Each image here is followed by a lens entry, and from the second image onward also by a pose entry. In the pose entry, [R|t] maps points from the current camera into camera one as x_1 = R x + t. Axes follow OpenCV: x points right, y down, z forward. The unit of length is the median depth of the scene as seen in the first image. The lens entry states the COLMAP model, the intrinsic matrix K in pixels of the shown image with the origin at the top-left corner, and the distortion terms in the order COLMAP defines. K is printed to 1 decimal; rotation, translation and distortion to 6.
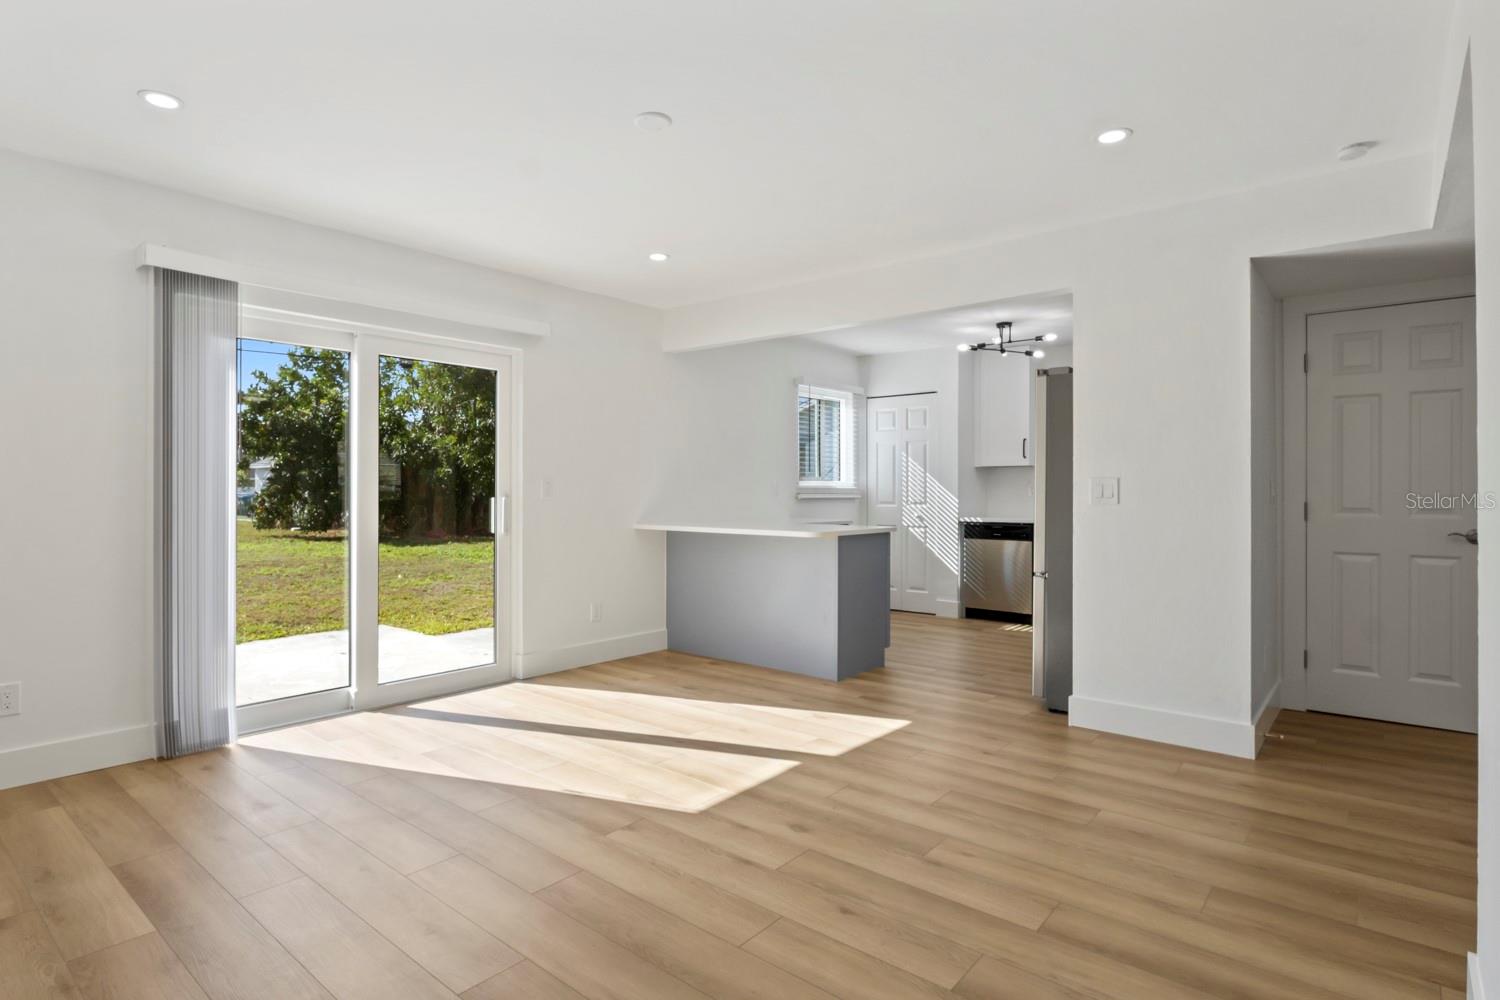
lens RADIAL K [[780.1, 0, 746.4], [0, 780.1, 493.2], [0, 0, 1]] dist [-0.018004, 0.000618]
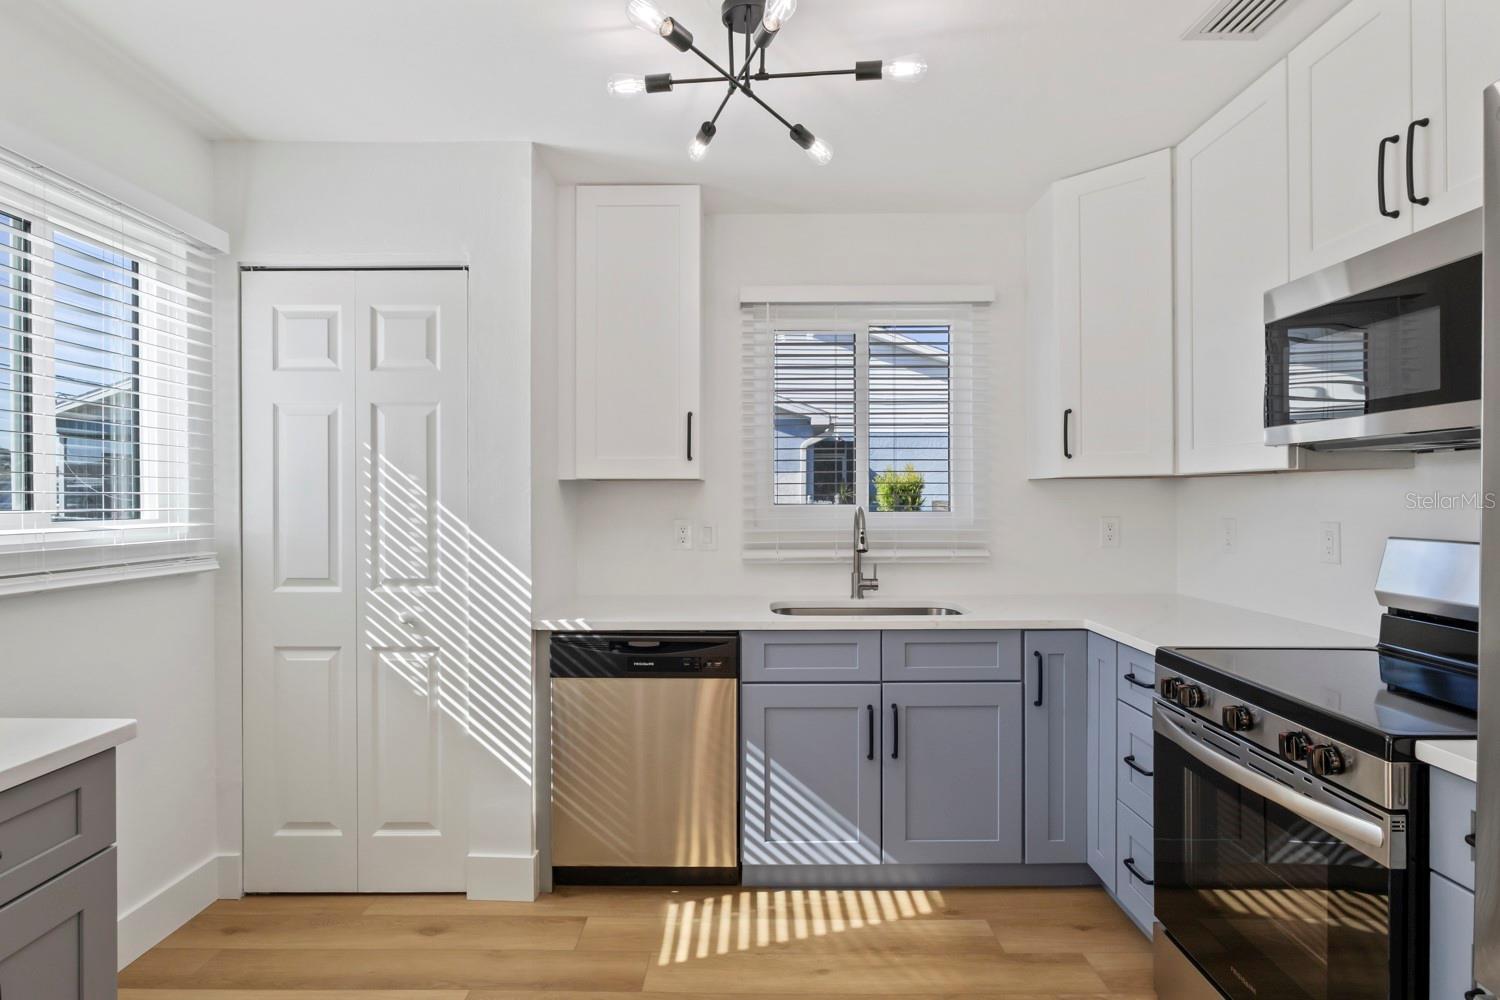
lens RADIAL K [[834.8, 0, 750.0], [0, 834.8, 500.0], [0, 0, 1]] dist [-0.031133, -0.000168]
pose [[0.771681, -0.002812, 0.636003, 0.103194], [0.008915, 0.999940, -0.006395, -0.020996], [-0.635947, 0.010605, 0.771660, 0.618515]]
